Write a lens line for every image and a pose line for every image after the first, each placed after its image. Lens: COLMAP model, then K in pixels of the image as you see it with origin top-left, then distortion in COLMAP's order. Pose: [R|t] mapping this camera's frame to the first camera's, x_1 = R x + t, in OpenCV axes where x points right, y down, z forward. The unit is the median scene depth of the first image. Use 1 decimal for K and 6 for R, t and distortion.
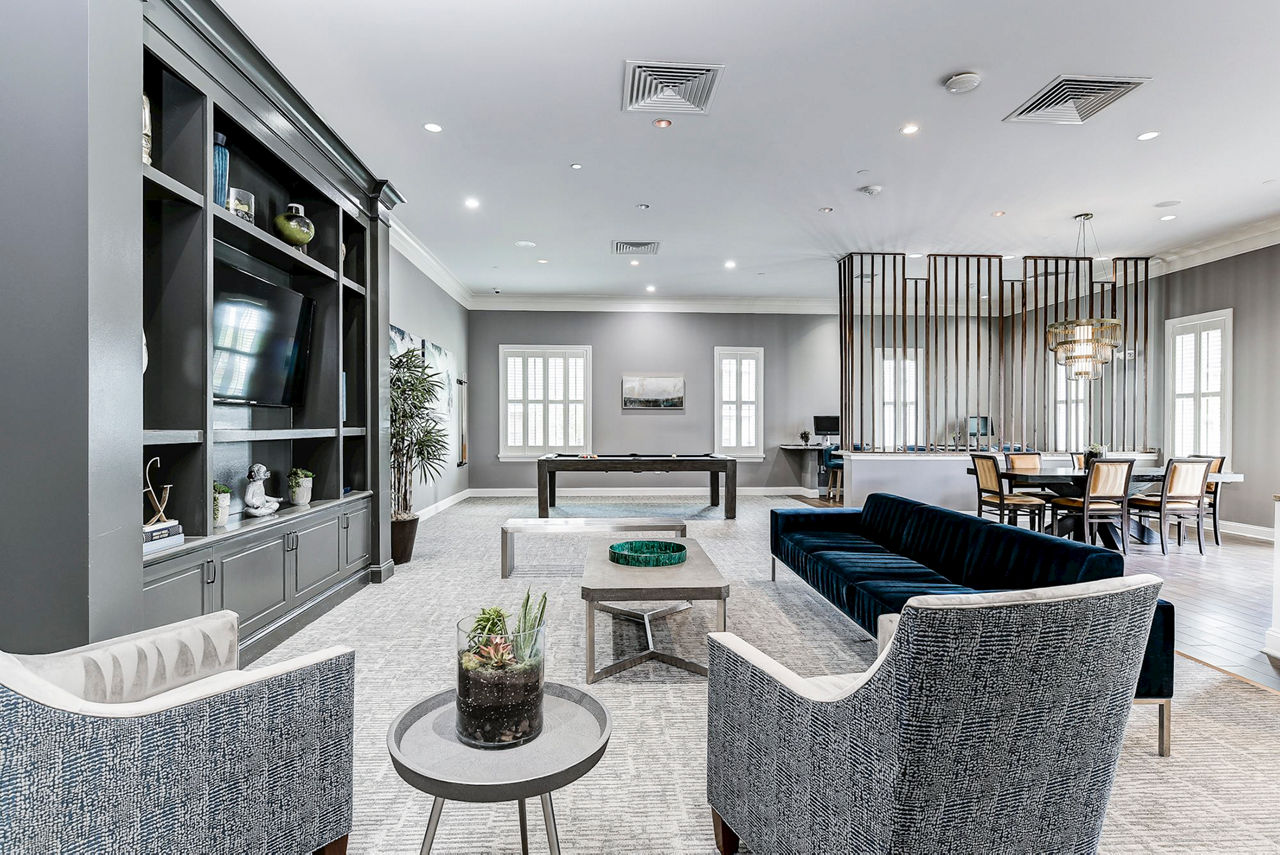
lens RADIAL K [[639.7, 0, 647.1], [0, 639.7, 430.6], [0, 0, 1]] dist [-0.014003, 0.005325]
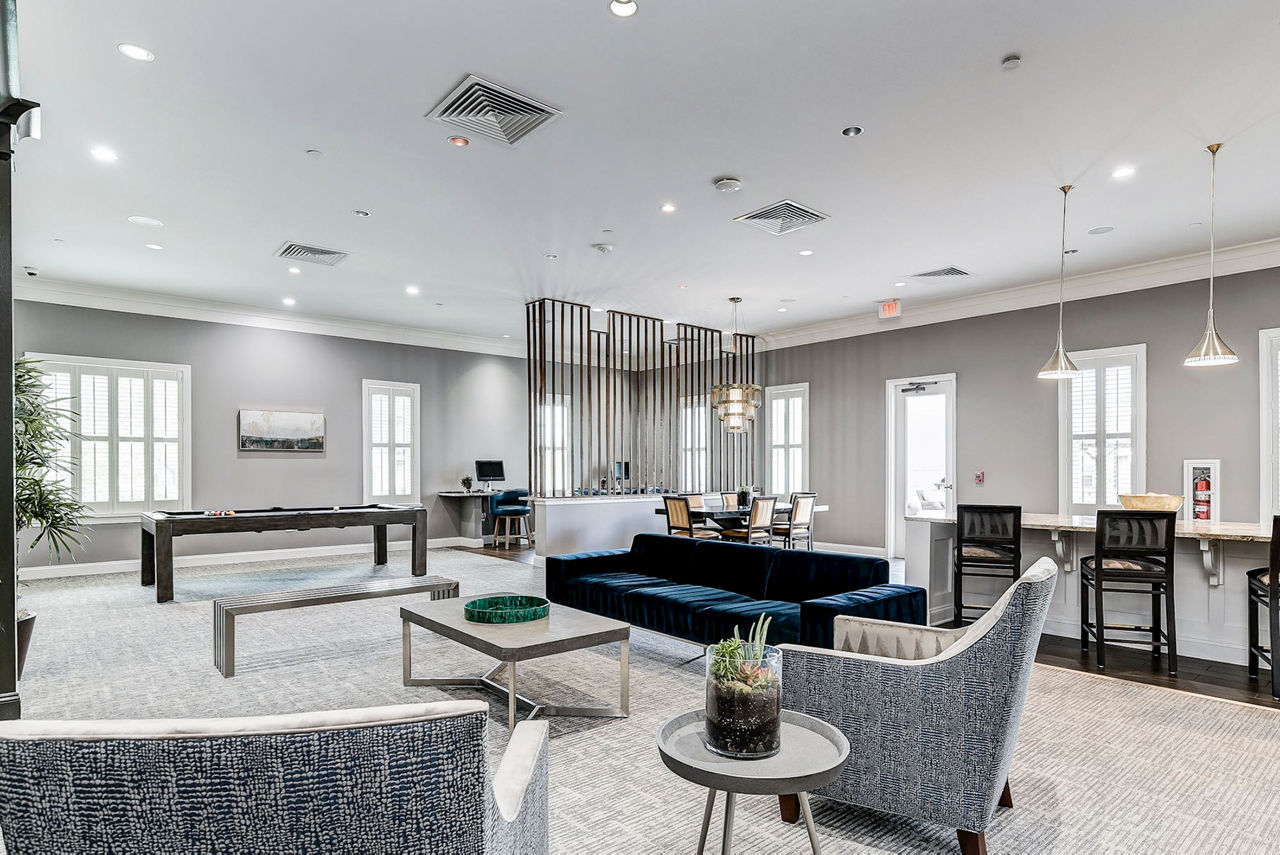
lens RADIAL K [[705.4, 0, 662.1], [0, 705.4, 470.6], [0, 0, 1]] dist [-0.012198, 0.005925]
pose [[0.786141, -0.004655, 0.618030, -0.216816], [0.008334, 0.999961, -0.003070, -0.003525], [-0.617992, 0.007564, 0.786148, 0.019351]]
